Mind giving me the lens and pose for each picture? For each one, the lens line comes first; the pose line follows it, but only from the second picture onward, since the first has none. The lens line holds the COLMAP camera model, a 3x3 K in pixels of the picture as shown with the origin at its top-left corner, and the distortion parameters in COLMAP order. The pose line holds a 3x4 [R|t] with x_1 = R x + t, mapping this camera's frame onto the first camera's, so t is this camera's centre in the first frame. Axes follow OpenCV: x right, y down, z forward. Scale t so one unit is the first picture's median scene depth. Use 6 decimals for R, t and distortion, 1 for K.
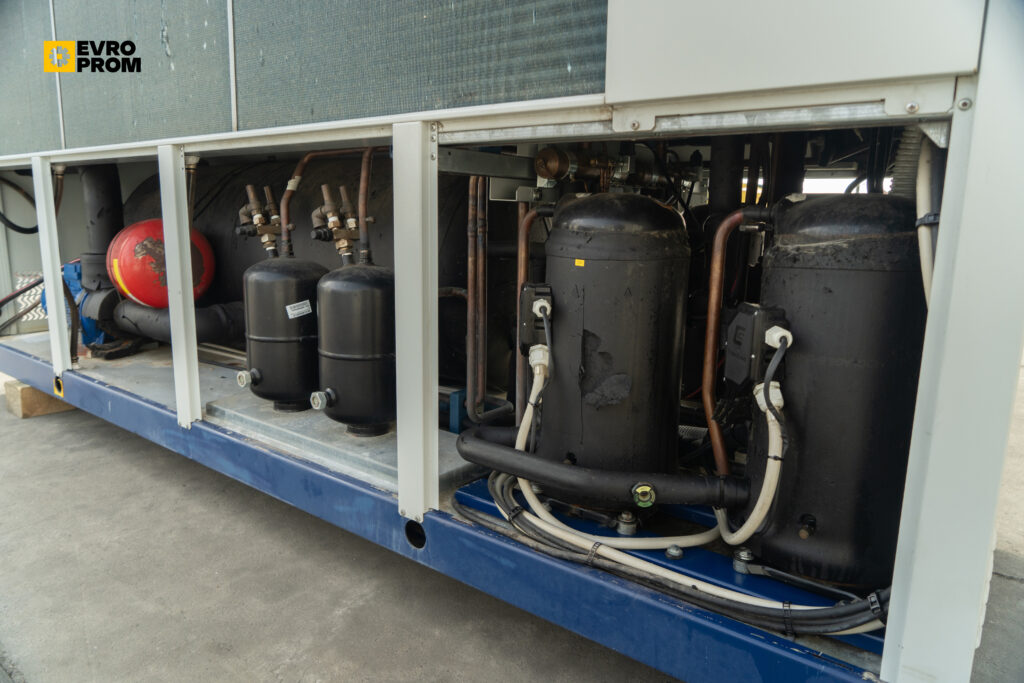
lens RADIAL K [[698.0, 0, 510.8], [0, 698.0, 337.7], [0, 0, 1]] dist [-0.011755, 0.003354]
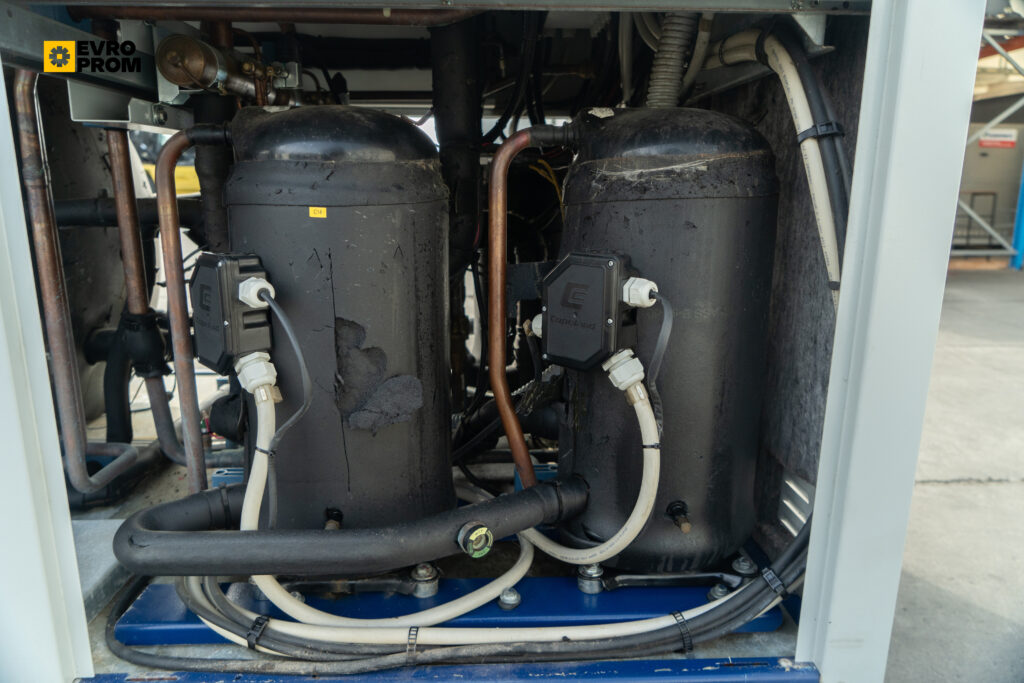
lens RADIAL K [[698.0, 0, 511.0], [0, 698.0, 335.8], [0, 0, 1]] dist [-0.011755, 0.003354]
pose [[0.763371, -0.159859, 0.625868, -0.164467], [0.125763, 0.987134, 0.098740, -0.036196], [-0.633600, 0.003336, 0.773654, 0.385451]]
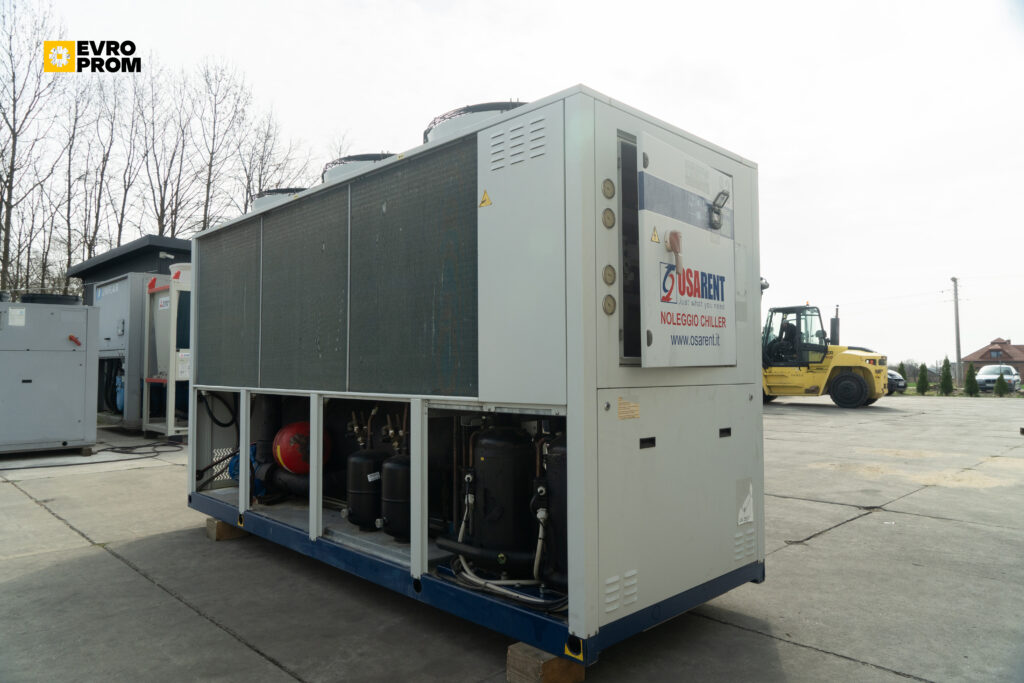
lens RADIAL K [[698.0, 0, 509.8], [0, 698.0, 334.3], [0, 0, 1]] dist [-0.011755, 0.003354]
pose [[0.989718, -0.026342, -0.140586, 0.503034], [-0.006493, 0.973606, -0.228141, 0.020105], [0.142885, 0.226709, 0.963425, -1.288085]]
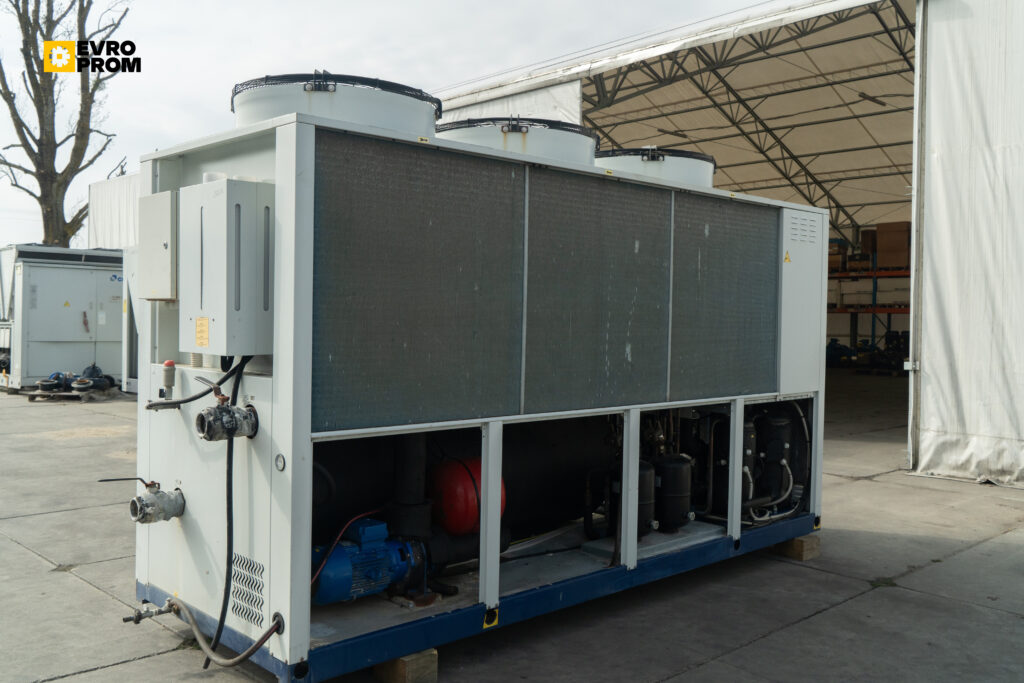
lens RADIAL K [[917.2, 0, 511.7], [0, 917.2, 341.6], [0, 0, 1]] dist [-0.020377, -0.004263]
pose [[0.145628, -0.038370, 0.988595, -4.093795], [0.170733, 0.985230, 0.013089, -0.754649], [-0.974496, 0.166880, 0.150028, 1.300734]]
